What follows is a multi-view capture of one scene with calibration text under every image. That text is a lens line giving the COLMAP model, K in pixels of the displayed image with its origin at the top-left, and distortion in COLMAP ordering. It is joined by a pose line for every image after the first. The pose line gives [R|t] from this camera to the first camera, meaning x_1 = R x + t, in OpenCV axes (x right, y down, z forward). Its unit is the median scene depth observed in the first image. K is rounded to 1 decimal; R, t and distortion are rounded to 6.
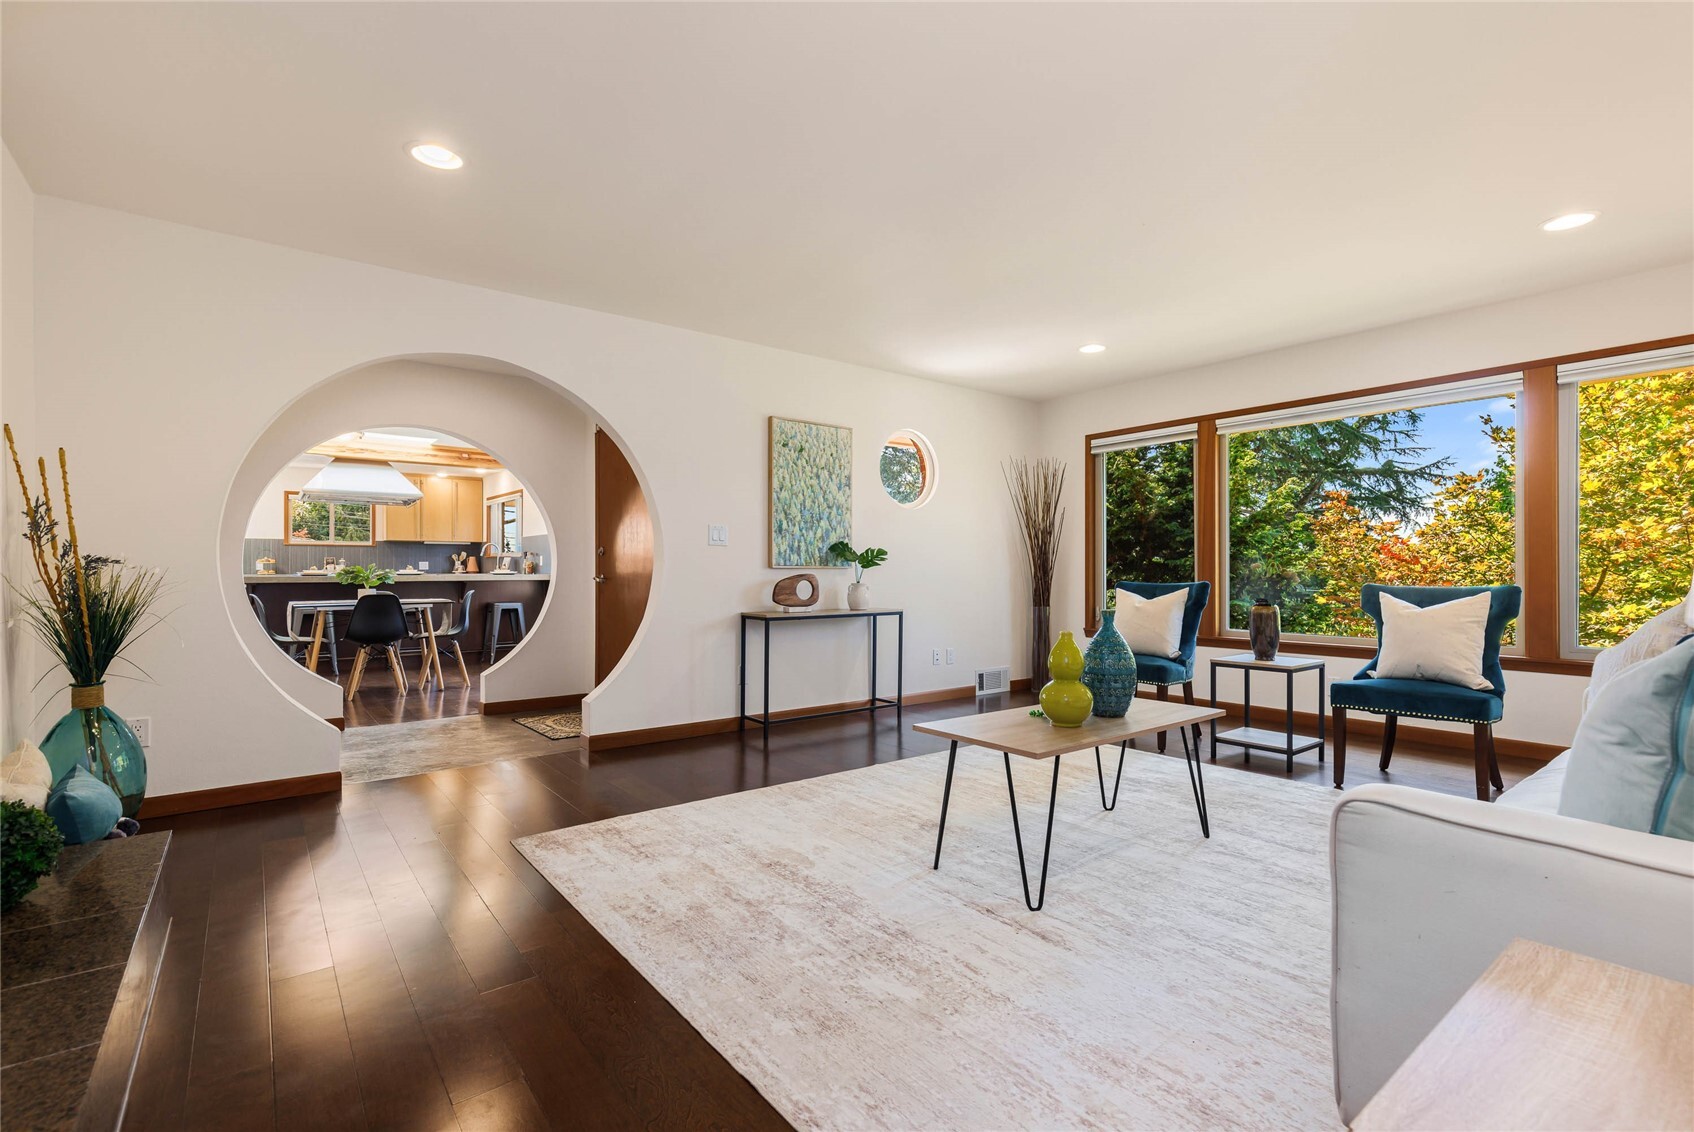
lens RADIAL K [[776.6, 0, 849.5], [0, 776.6, 561.8], [0, 0, 1]] dist [0.008406, -0.000734]
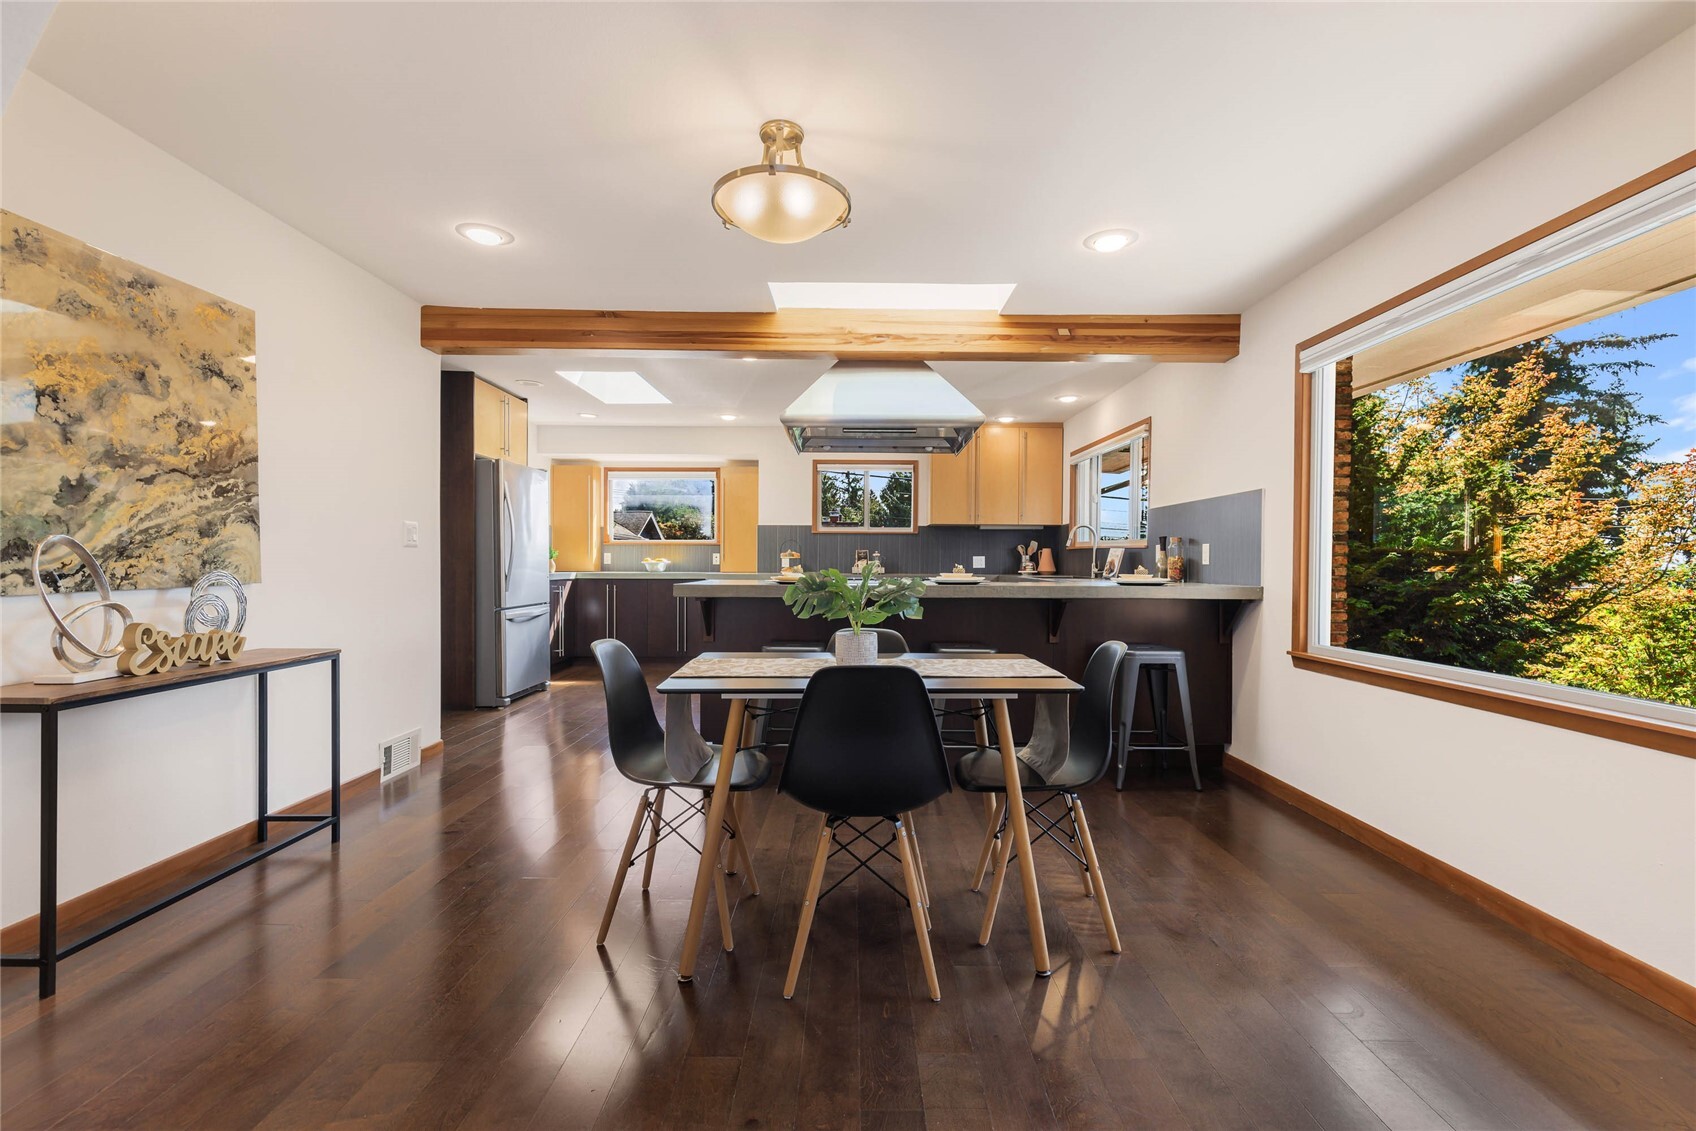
lens RADIAL K [[777.5, 0, 850.6], [0, 777.5, 569.2], [0, 0, 1]] dist [0.008406, -0.000734]
pose [[0.792614, 0.011635, -0.609613, -0.239678], [-0.001463, 0.999851, 0.017181, -0.000273], [0.609723, -0.012726, 0.792513, 0.426929]]
